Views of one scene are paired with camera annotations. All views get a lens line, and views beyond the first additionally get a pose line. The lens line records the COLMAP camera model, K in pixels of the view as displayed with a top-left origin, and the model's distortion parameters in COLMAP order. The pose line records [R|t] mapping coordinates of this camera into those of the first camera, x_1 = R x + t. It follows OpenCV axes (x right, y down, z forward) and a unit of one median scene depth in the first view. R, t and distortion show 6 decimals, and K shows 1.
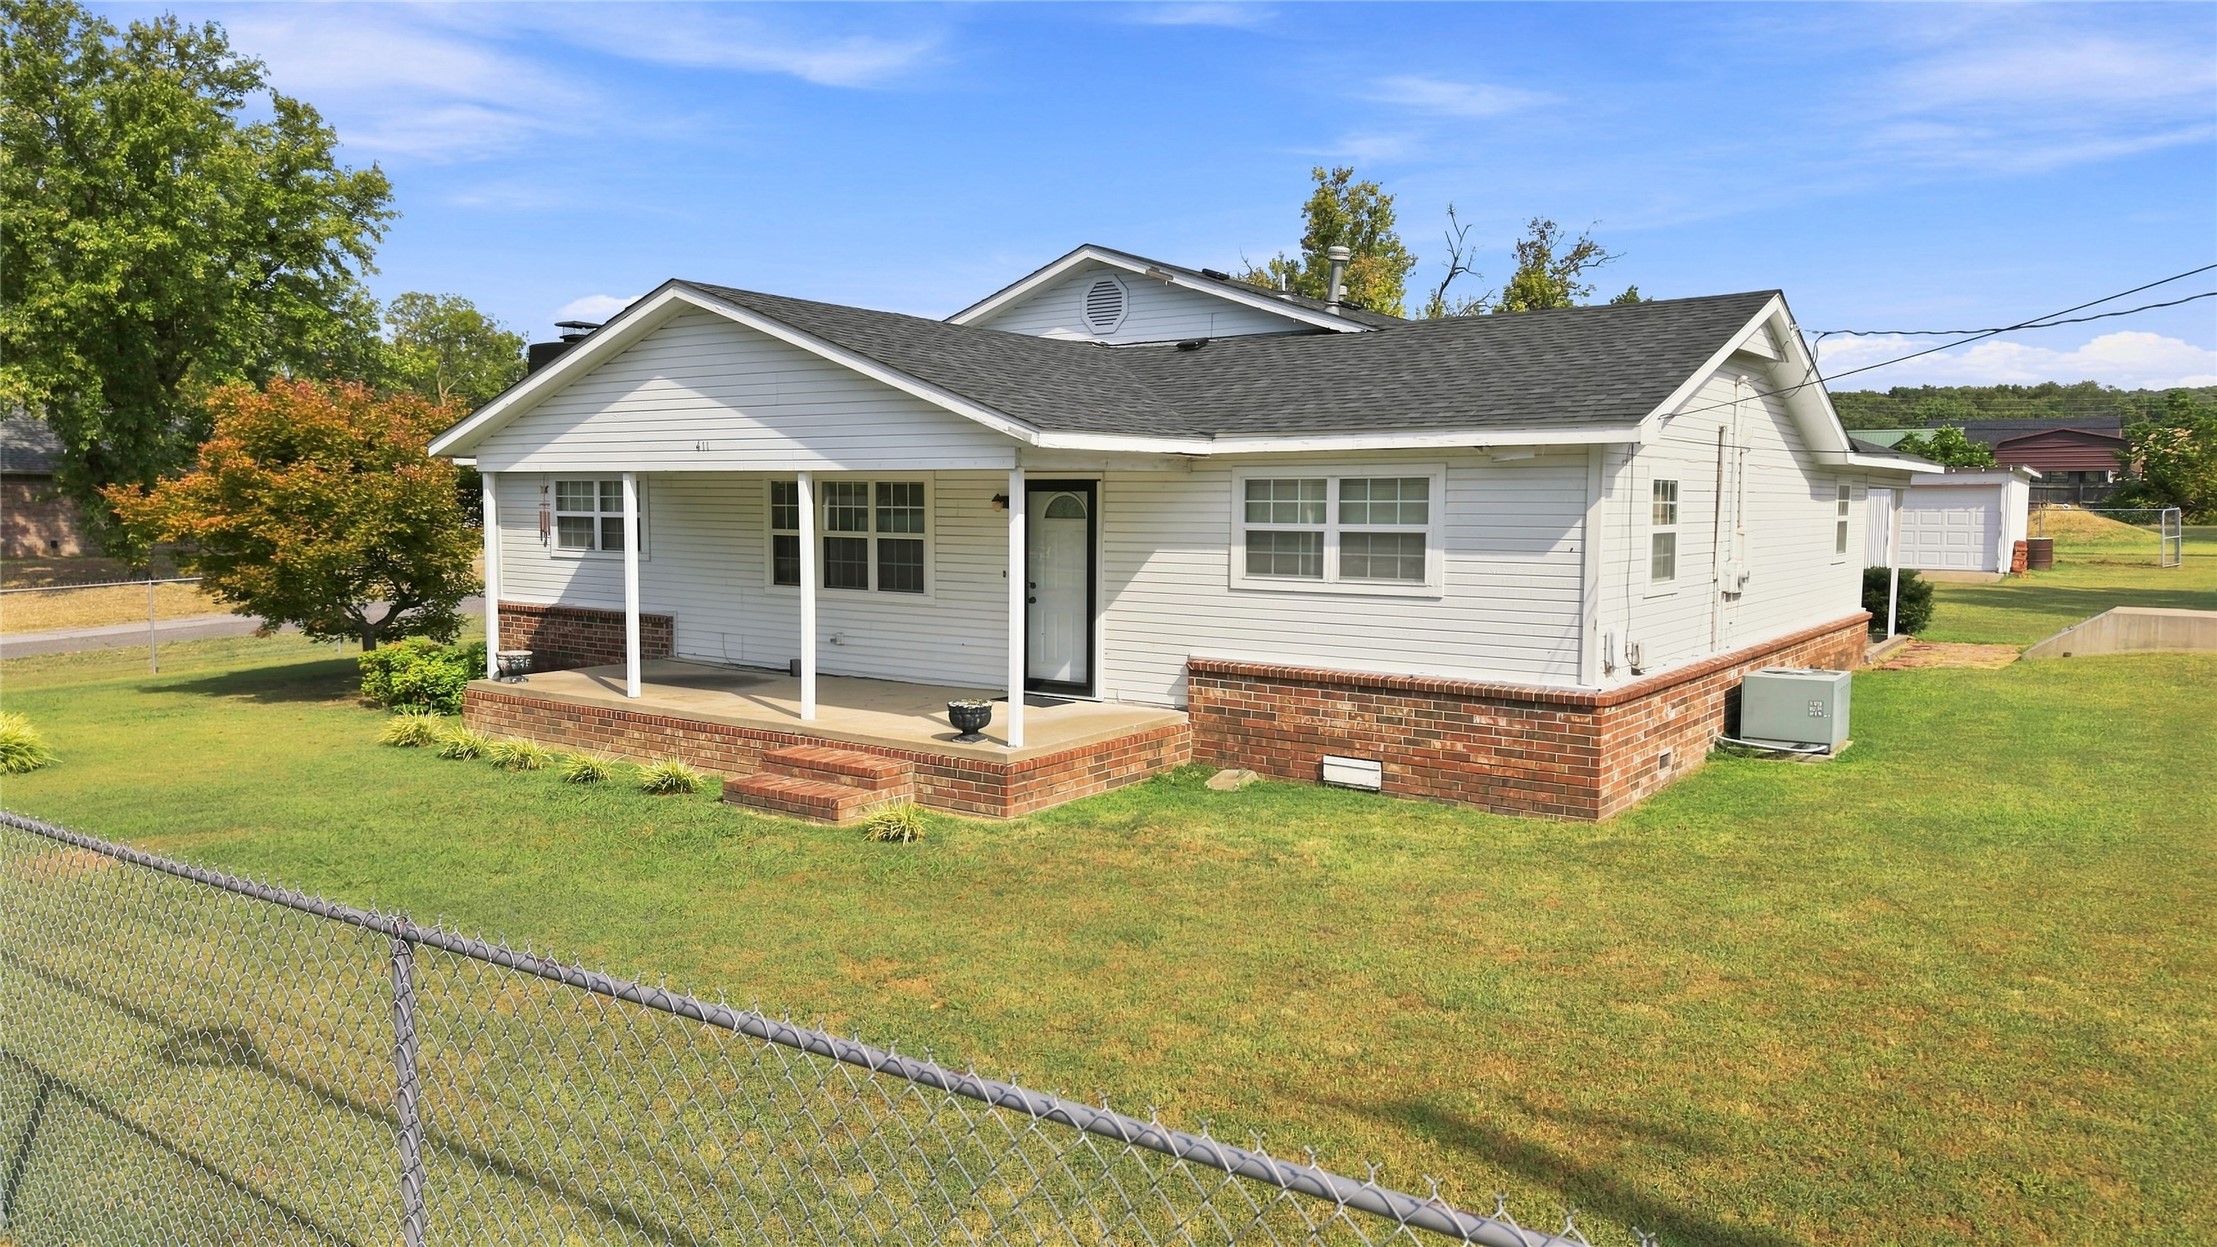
lens RADIAL K [[1480.6, 0, 1112.5], [0, 1480.6, 623.9], [0, 0, 1]] dist [0.075587, -0.115064]
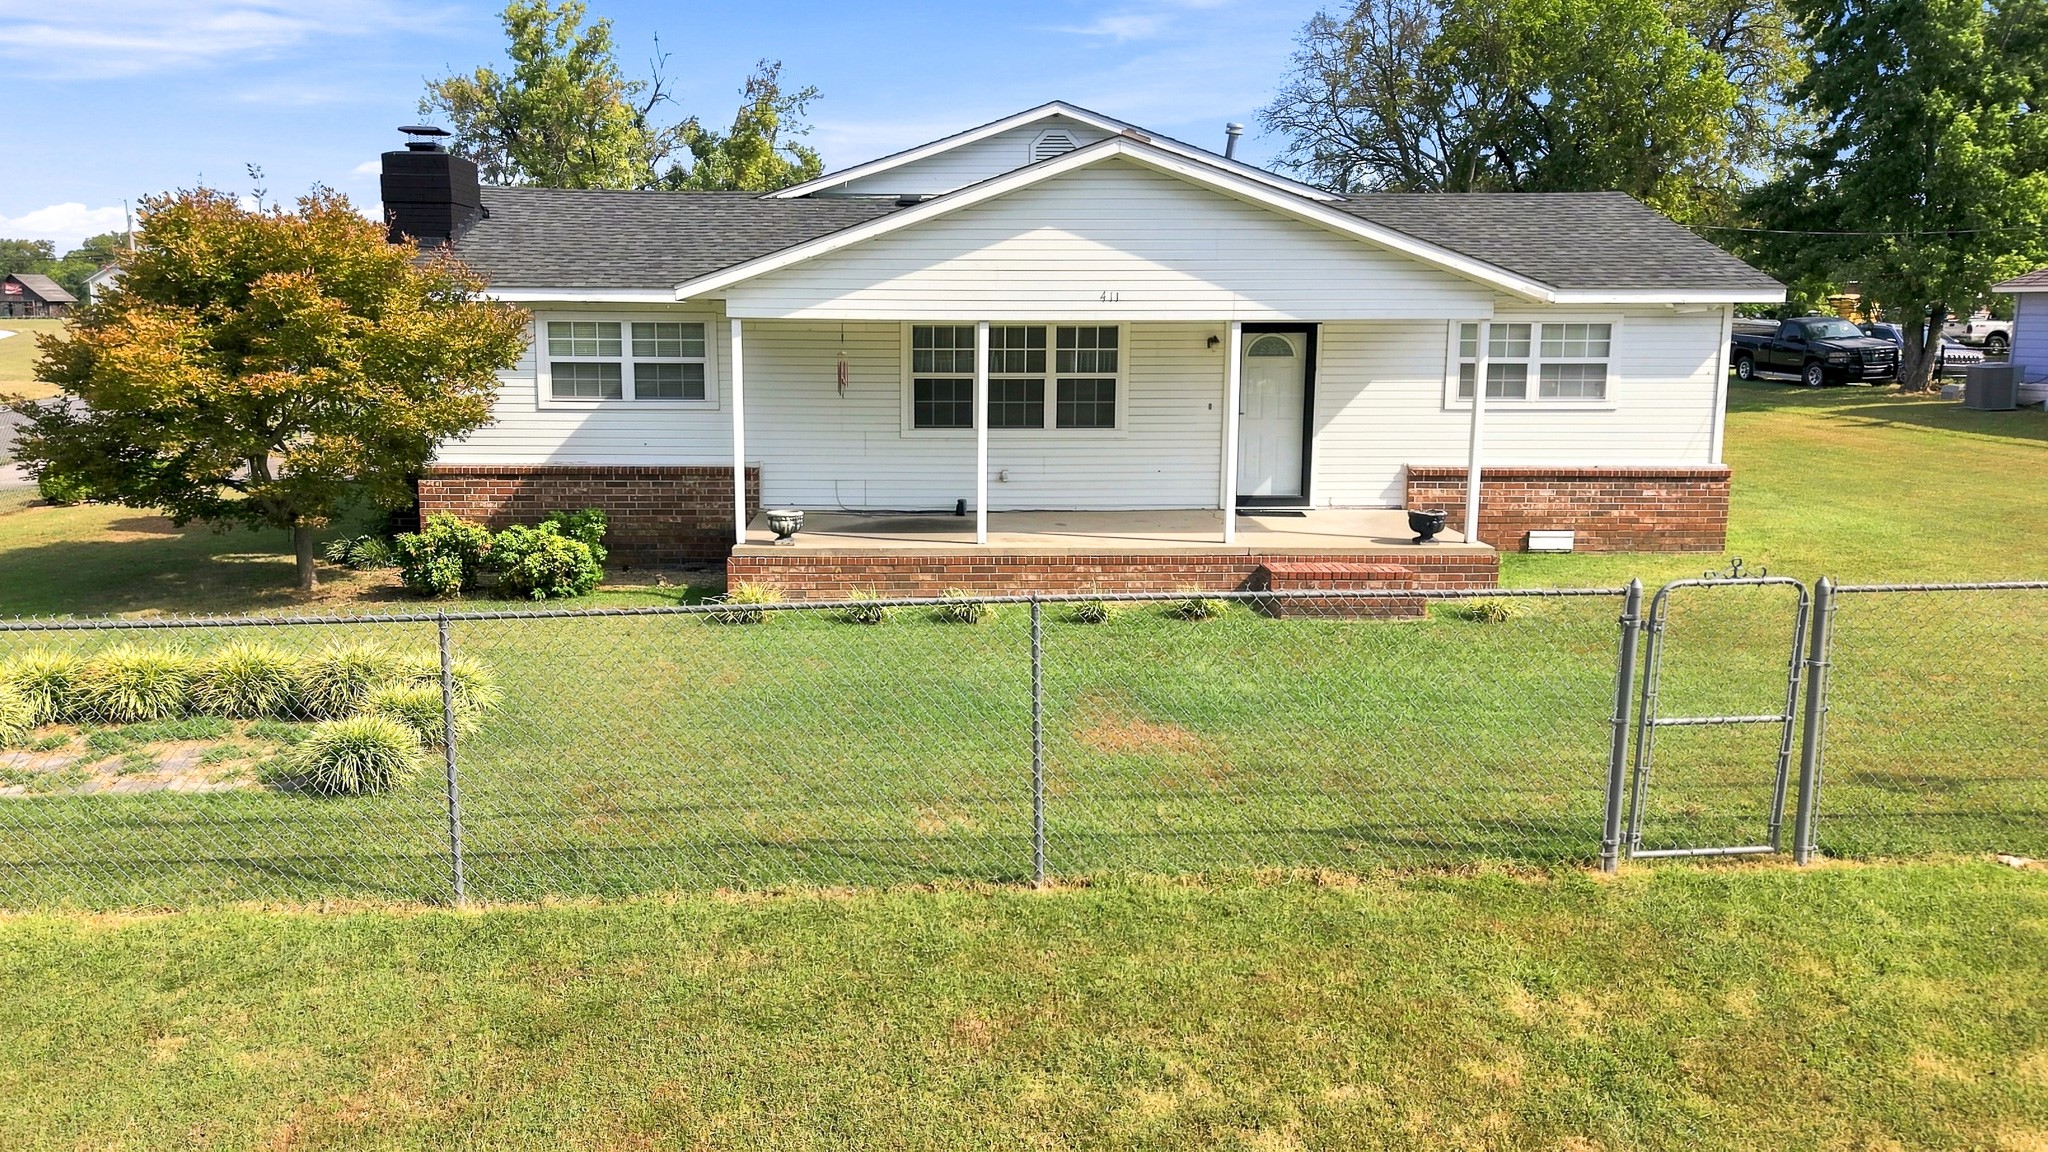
lens RADIAL K [[1463.4, 0, 954.1], [0, 1463.4, 538.4], [0, 0, 1]] dist [0.074420, -0.093753]
pose [[0.789337, -0.094206, 0.606690, -1.034156], [0.052599, 0.994901, 0.086053, -0.045123], [-0.611703, -0.036014, 0.790267, 0.247467]]
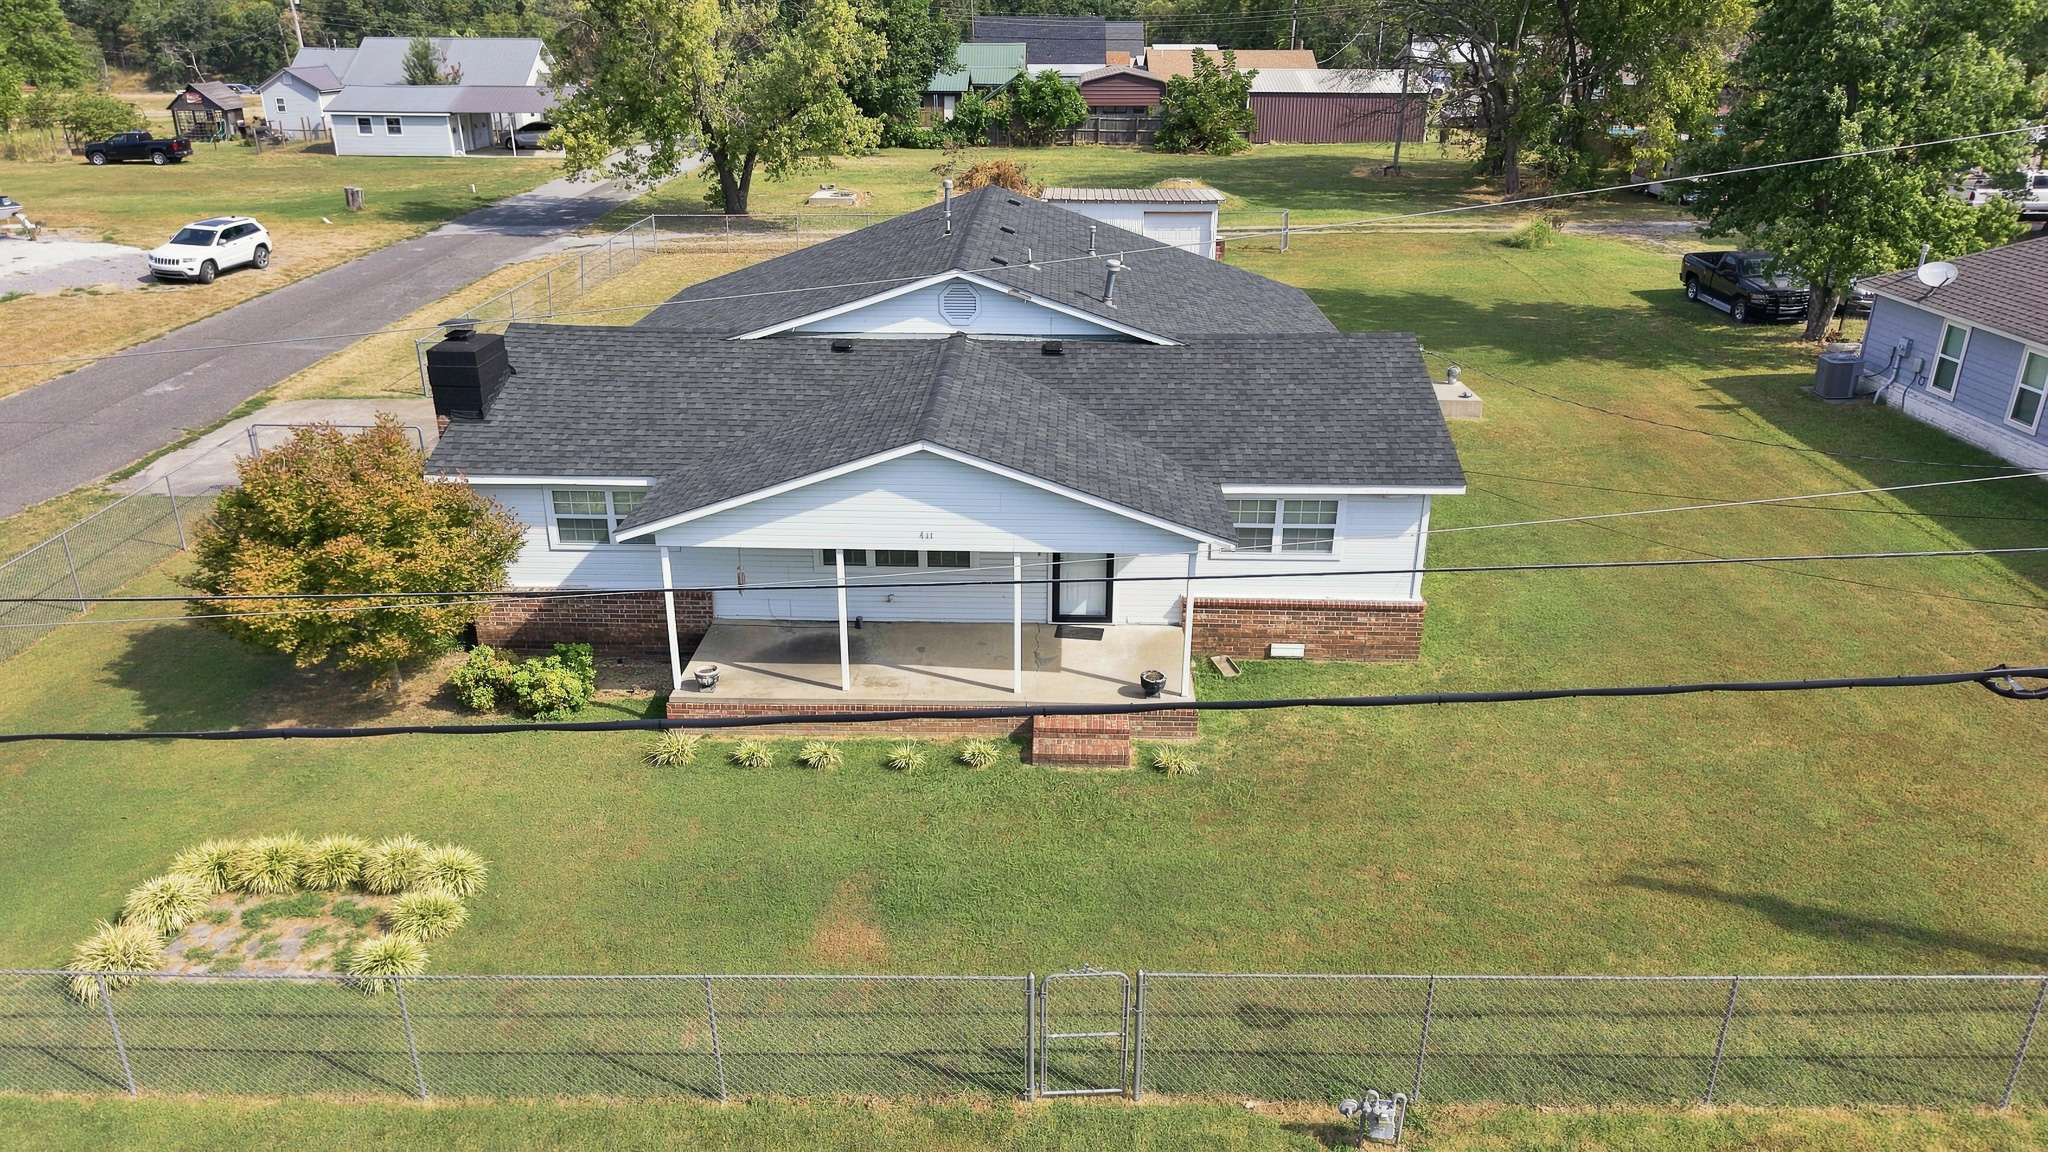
lens RADIAL K [[1367.8, 0, 1027.7], [0, 1367.8, 576.3], [0, 0, 1]] dist [0.075587, -0.115064]
pose [[0.823664, -0.217810, 0.523580, -0.938313], [0.047717, 0.946641, 0.318740, -0.524327], [-0.565067, -0.237551, 0.790107, -0.150676]]
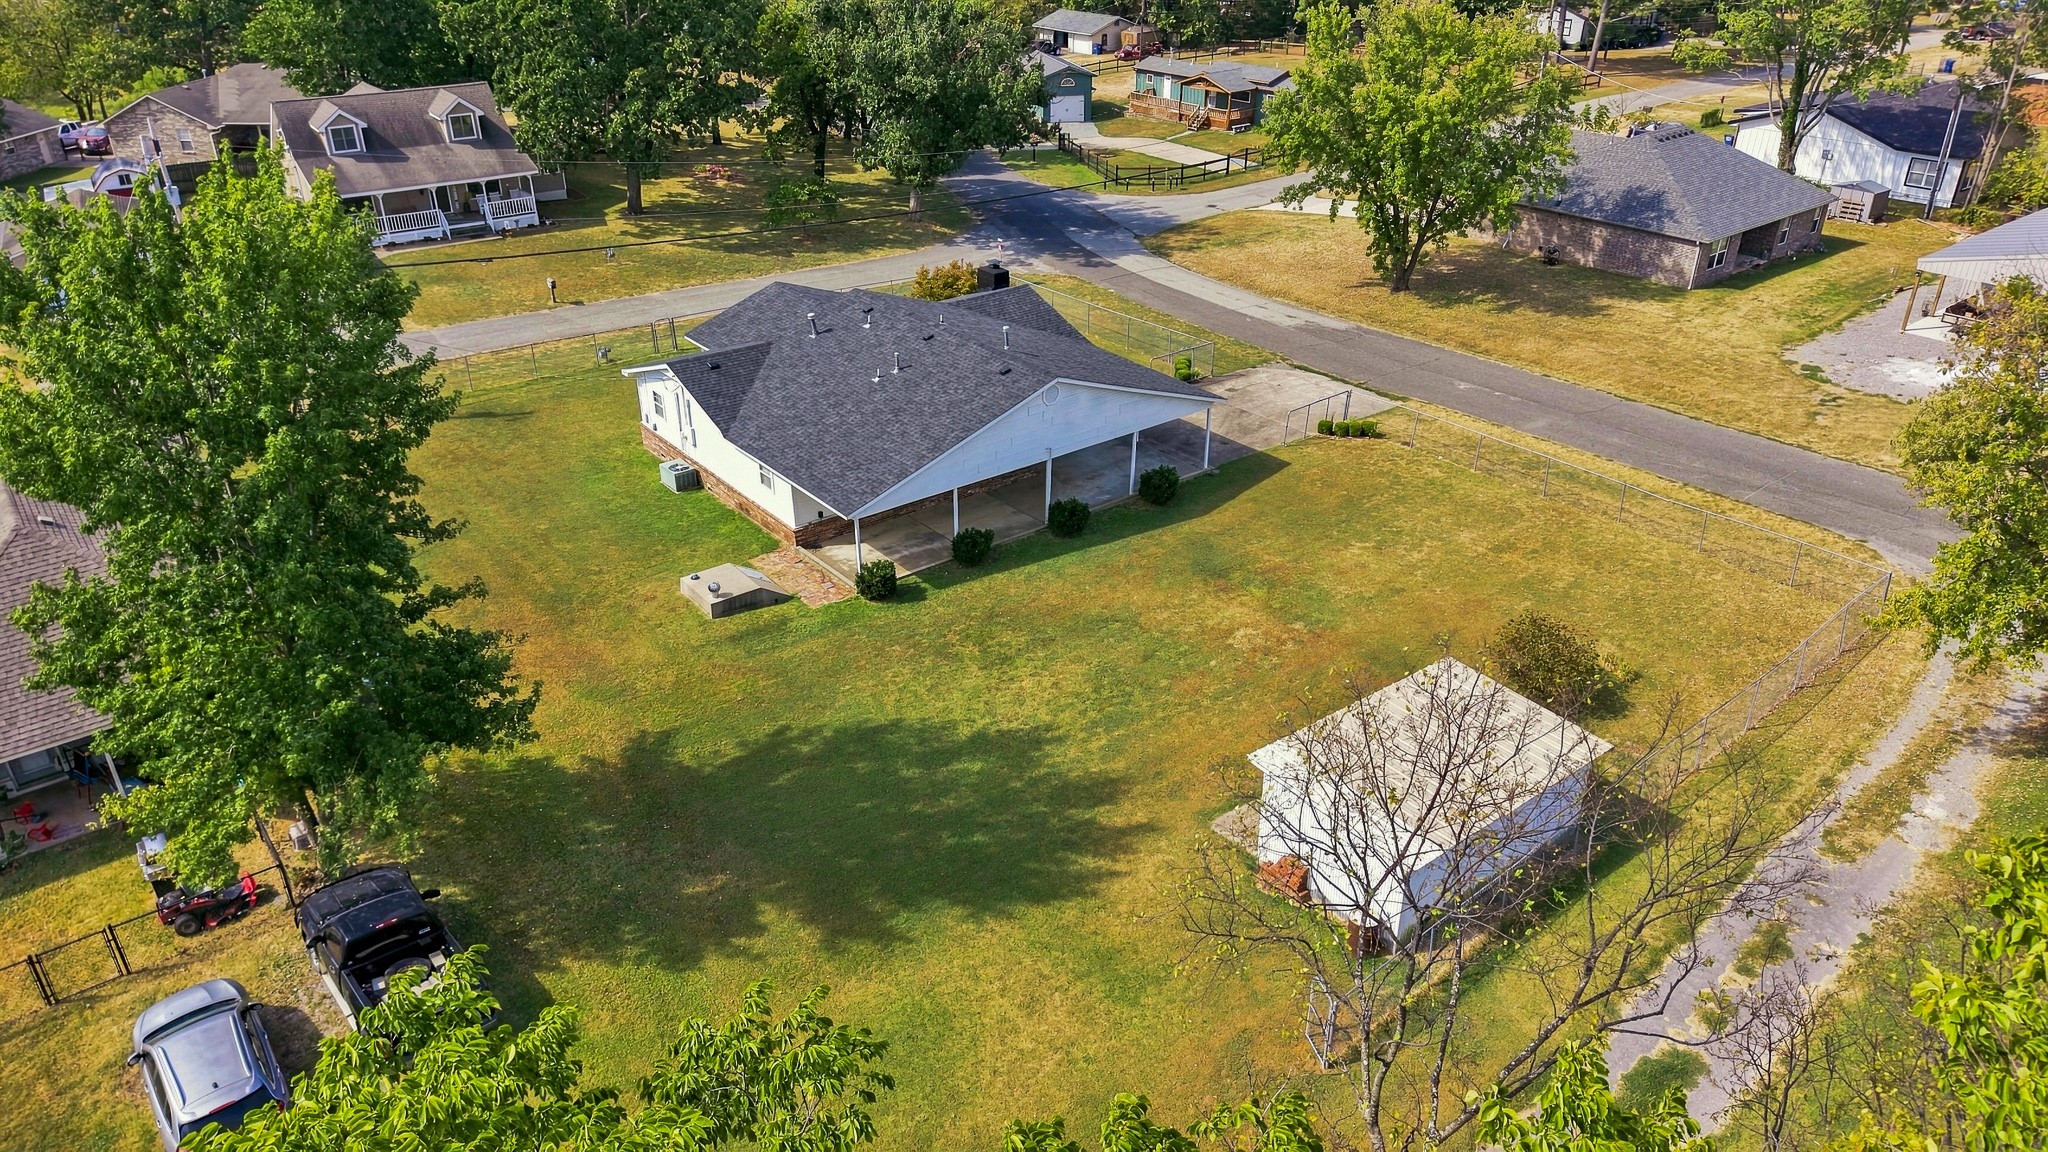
lens RADIAL K [[1367.8, 0, 1027.7], [0, 1367.8, 576.3], [0, 0, 1]] dist [0.075587, -0.115064]
pose [[-0.270711, 0.445548, -0.853348, 3.429035], [-0.075279, 0.873935, 0.480178, -1.511162], [0.959713, 0.194229, -0.203043, 2.744537]]
